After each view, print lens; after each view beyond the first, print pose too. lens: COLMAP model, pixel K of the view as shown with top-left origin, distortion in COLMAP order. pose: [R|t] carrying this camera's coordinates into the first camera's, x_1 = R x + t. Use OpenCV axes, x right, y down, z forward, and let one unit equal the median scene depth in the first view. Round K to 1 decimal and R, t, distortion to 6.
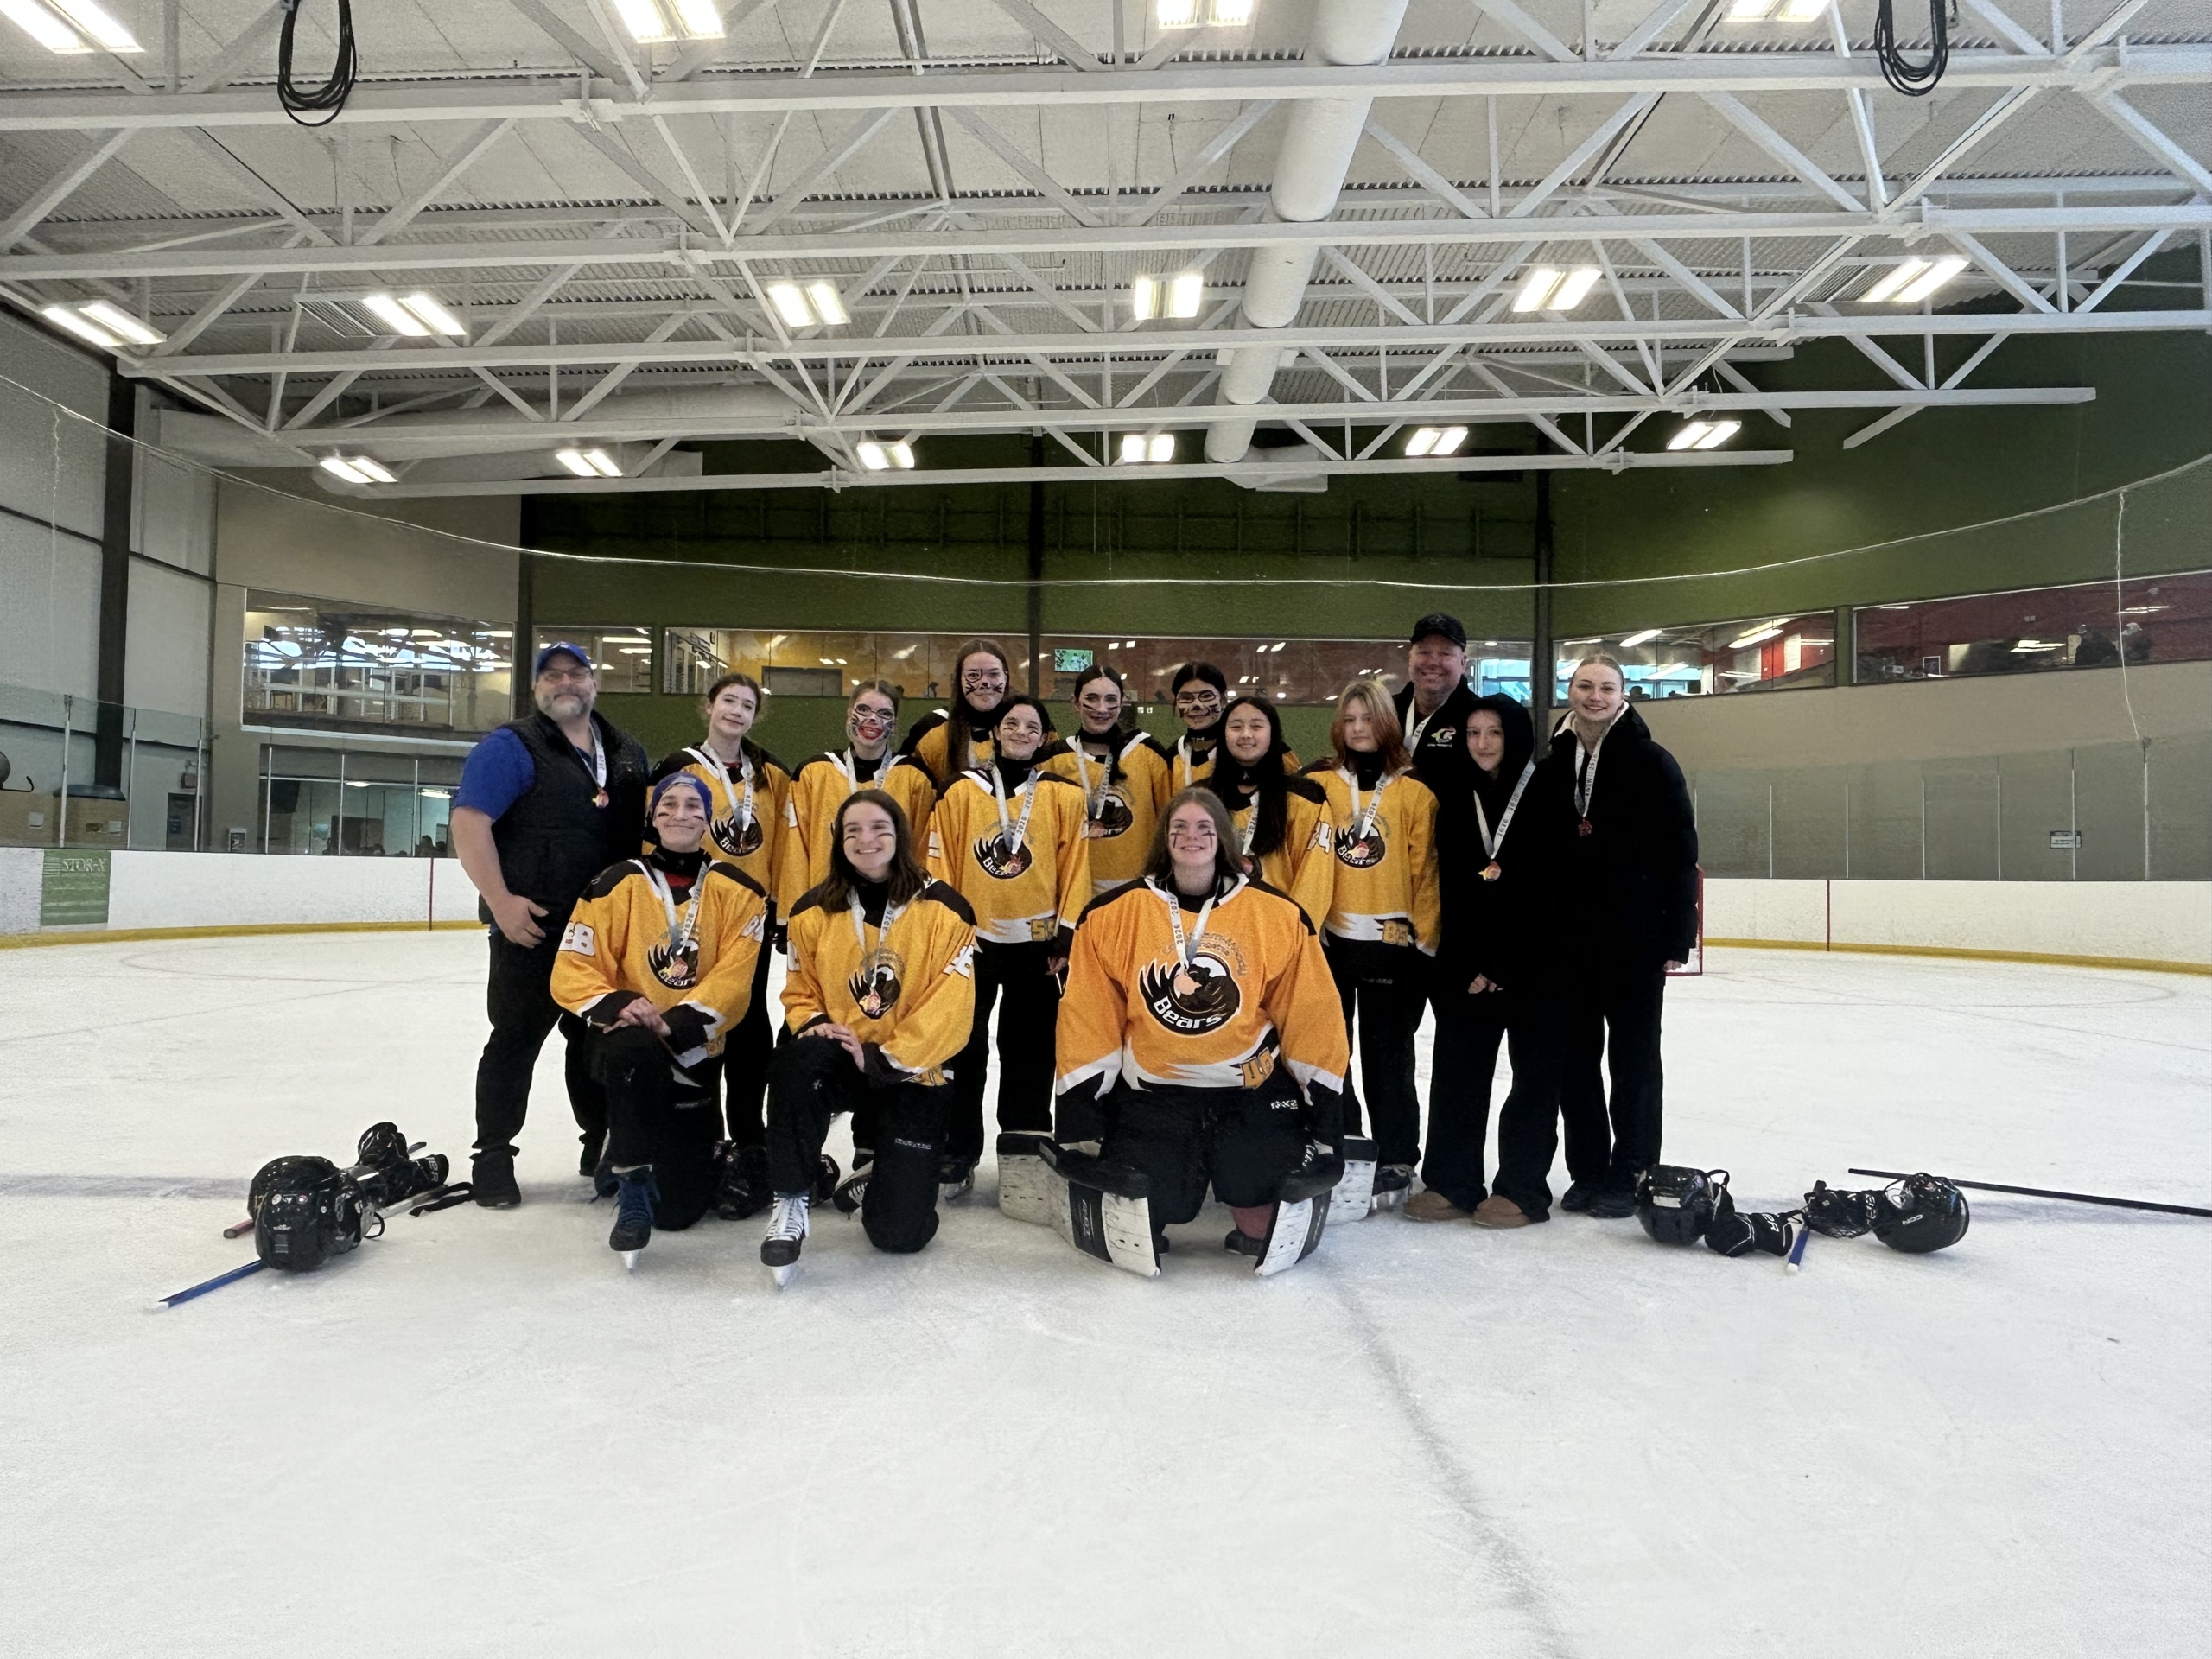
lens RADIAL K [[1487.2, 0, 1106.0], [0, 1487.2, 829.5], [0, 0, 1]] dist [0.018020, 0.000796]
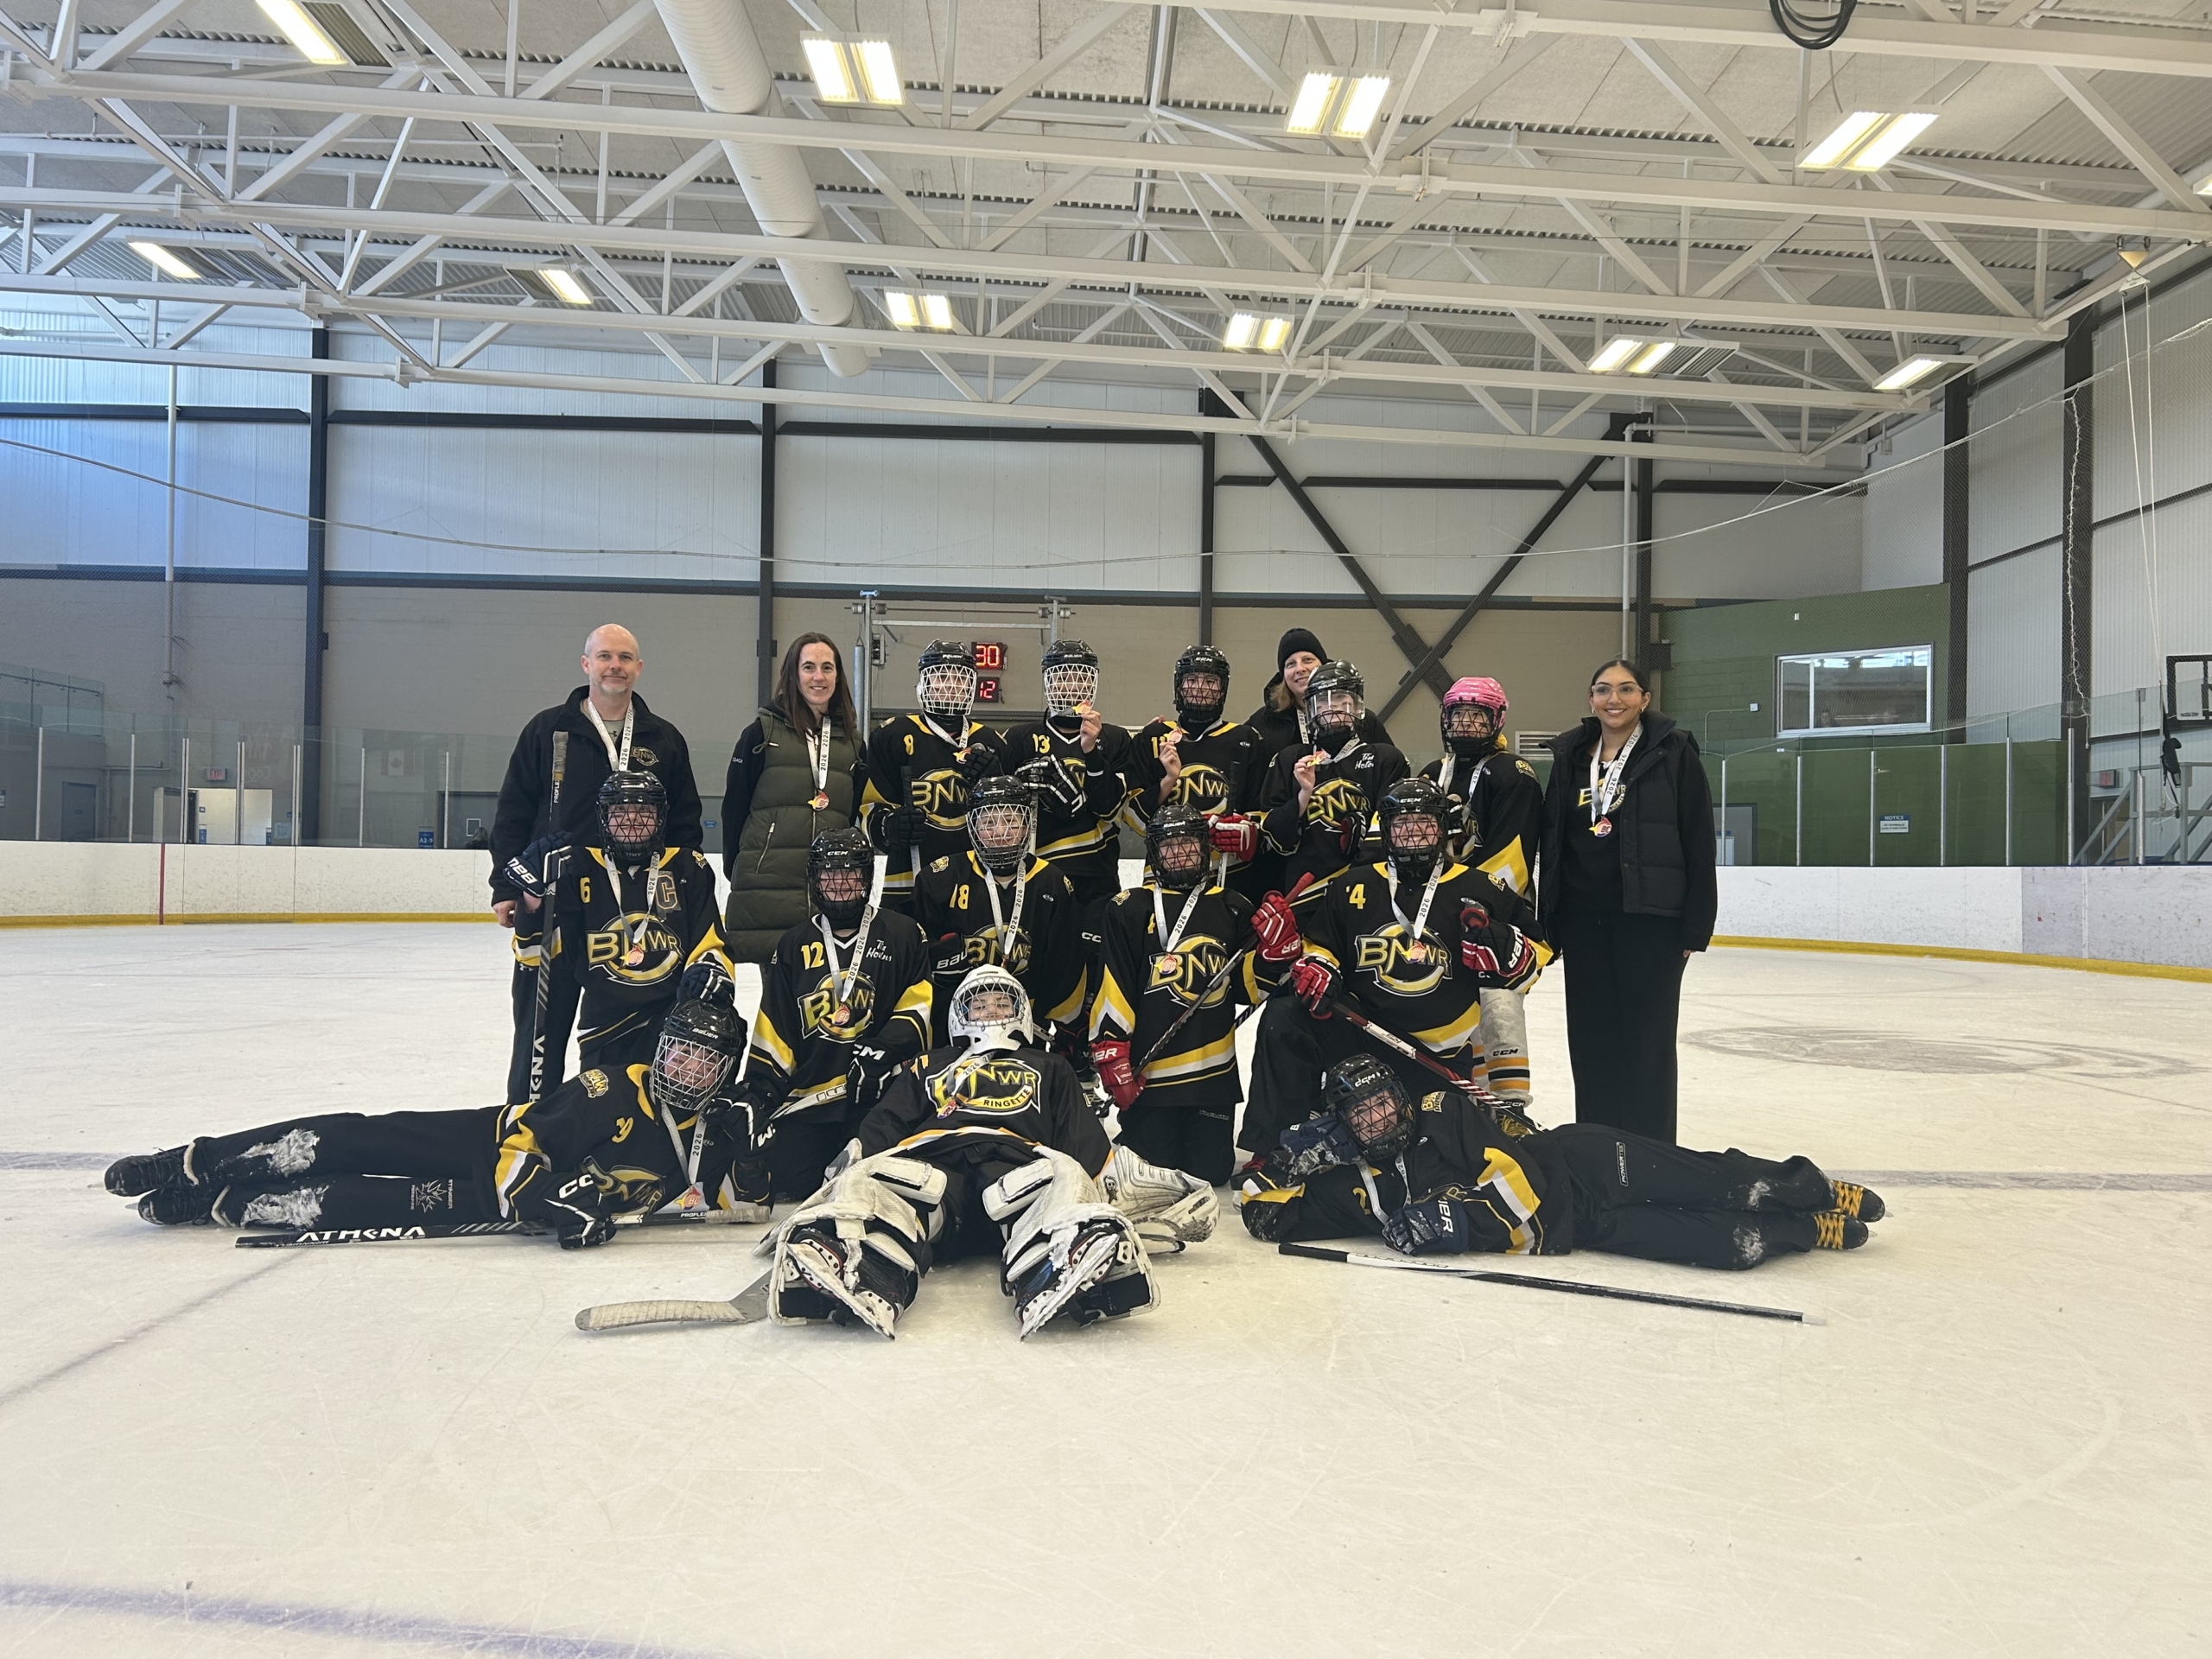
lens RADIAL K [[1657.1, 0, 1106.0], [0, 1657.1, 829.5], [0, 0, 1]] dist [0.006629, 0.122168]
pose [[0.970946, 0.011827, 0.239007, -0.324543], [-0.014917, 0.999827, 0.011122, 0.000573], [-0.238834, -0.014364, 0.970954, 0.024507]]
